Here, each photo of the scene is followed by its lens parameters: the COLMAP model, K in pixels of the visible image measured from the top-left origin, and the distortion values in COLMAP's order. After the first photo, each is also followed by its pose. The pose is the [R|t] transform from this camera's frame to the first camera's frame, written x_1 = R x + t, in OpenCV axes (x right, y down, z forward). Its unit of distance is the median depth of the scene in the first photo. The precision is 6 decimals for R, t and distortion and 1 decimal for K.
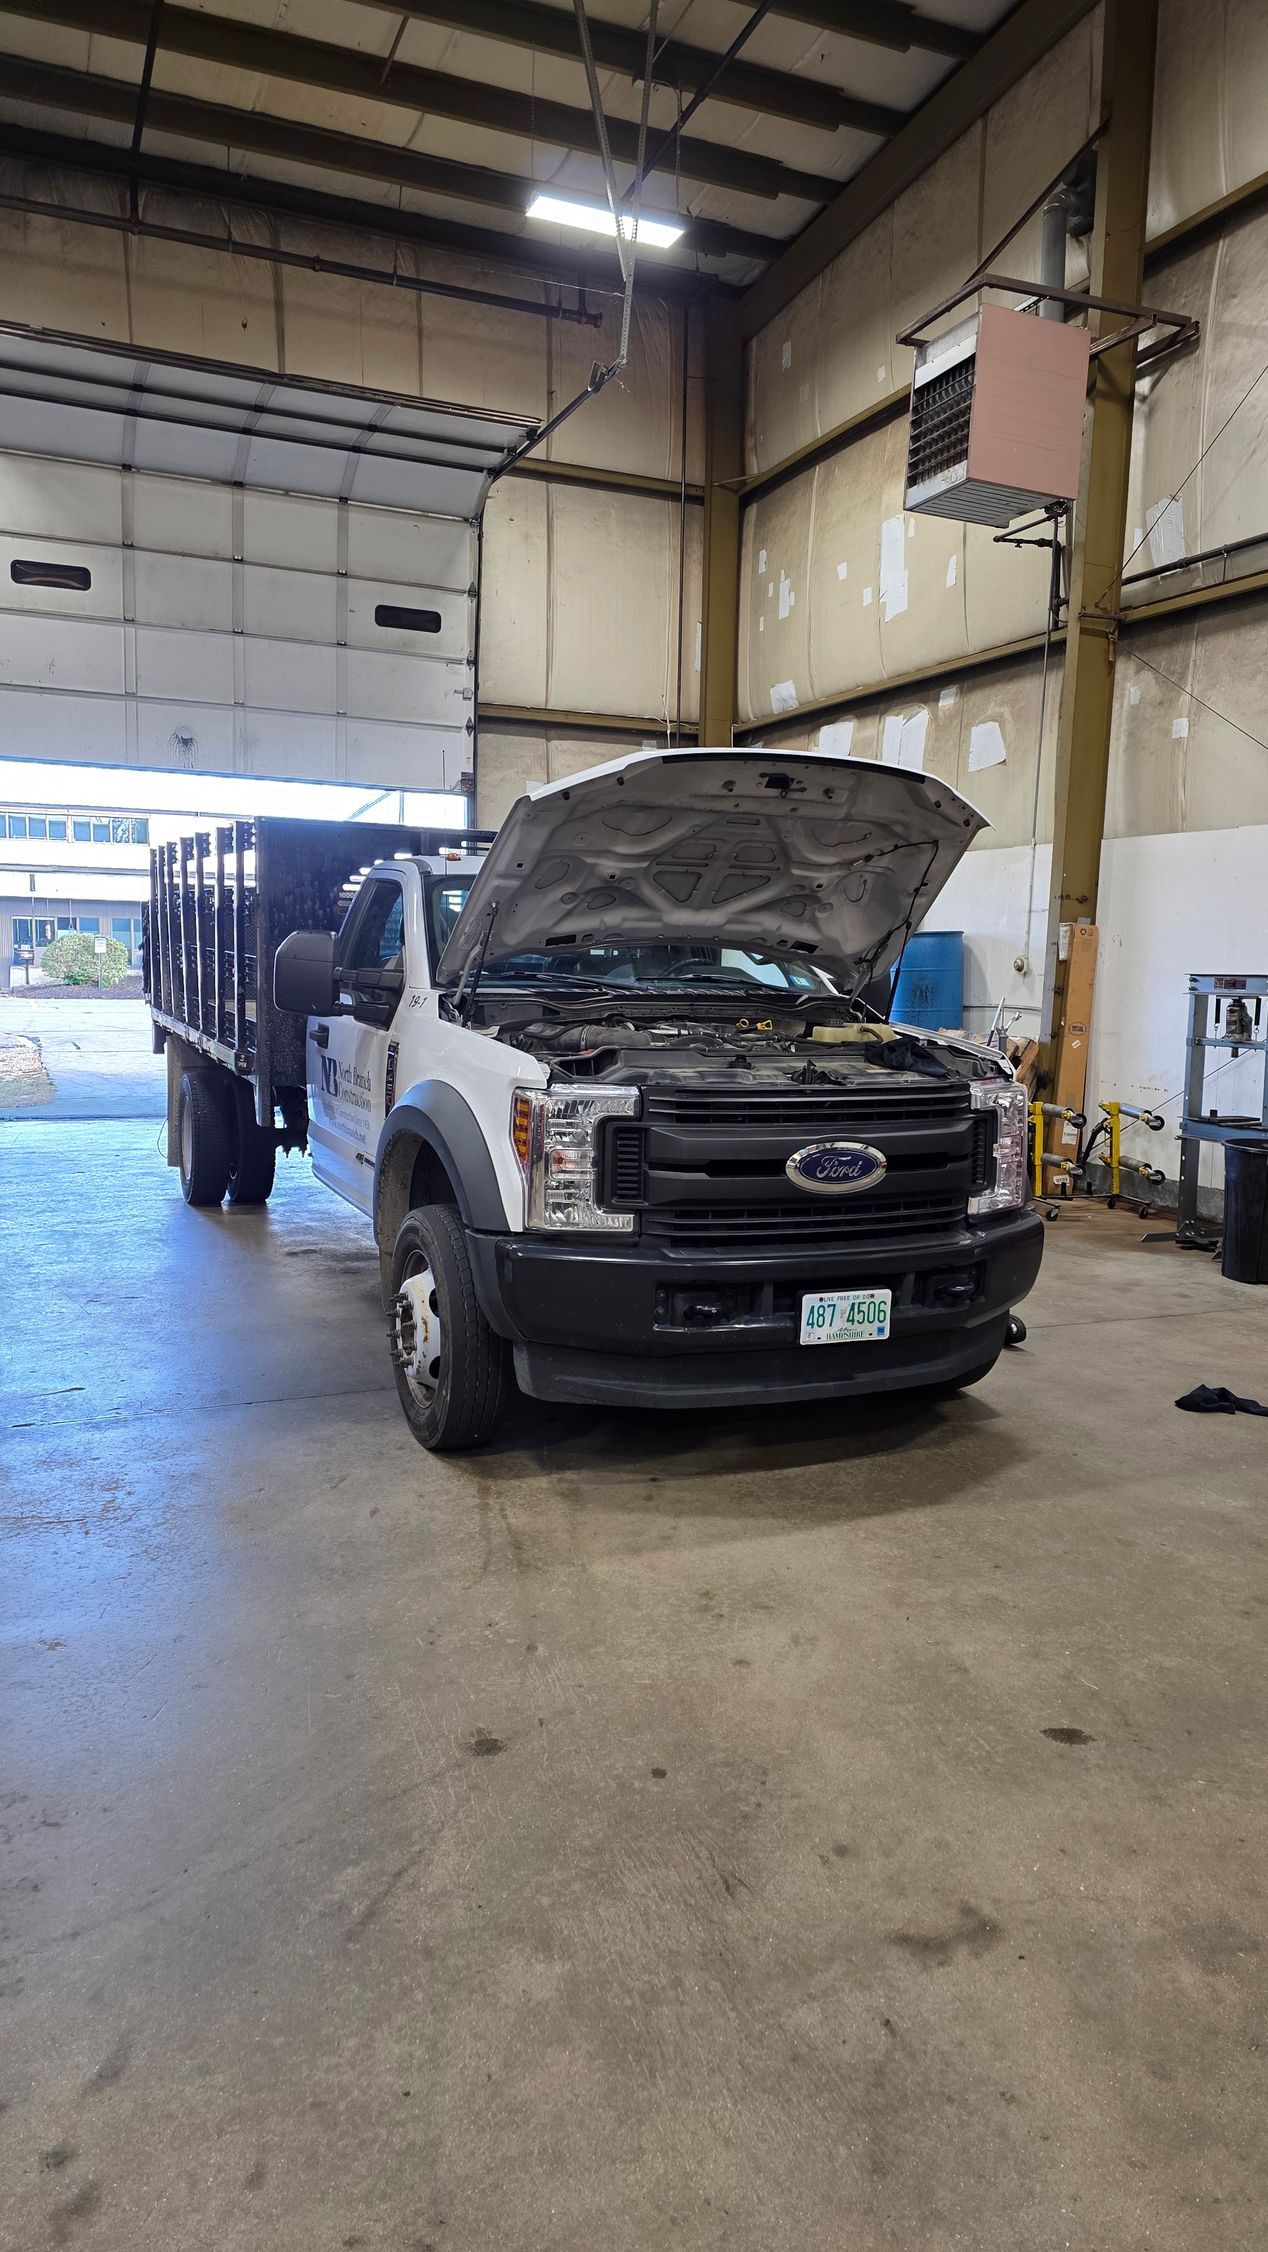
lens RADIAL K [[1478.1, 0, 634.0], [0, 1478.1, 1126.0], [0, 0, 1]] dist [0.064715, -0.053505]
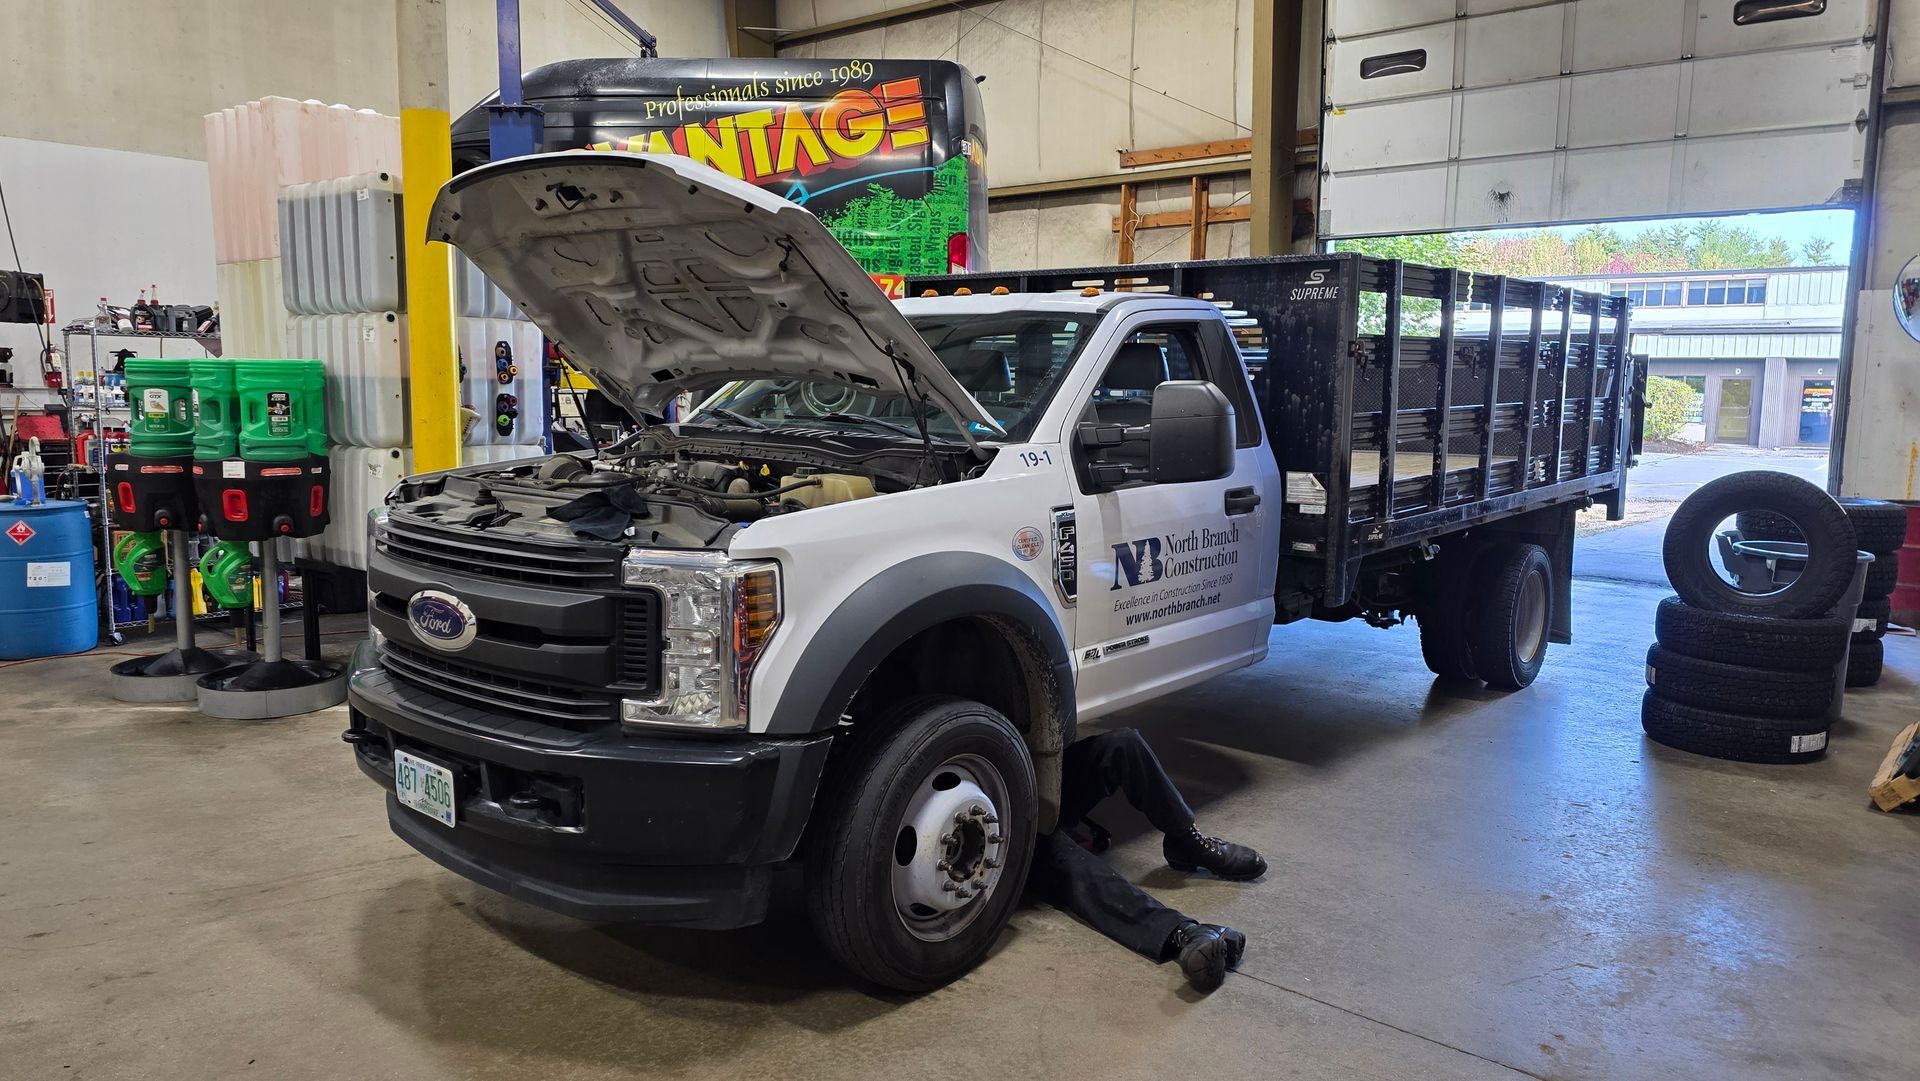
lens RADIAL K [[1260.2, 0, 960.0], [0, 1260.2, 540.5], [0, 0, 1]] dist [0.064715, -0.053505]
pose [[0.464763, 0.095708, -0.880247, 0.868502], [-0.111801, 0.992527, 0.048886, -0.083911], [0.878348, 0.075693, 0.471990, 0.826331]]
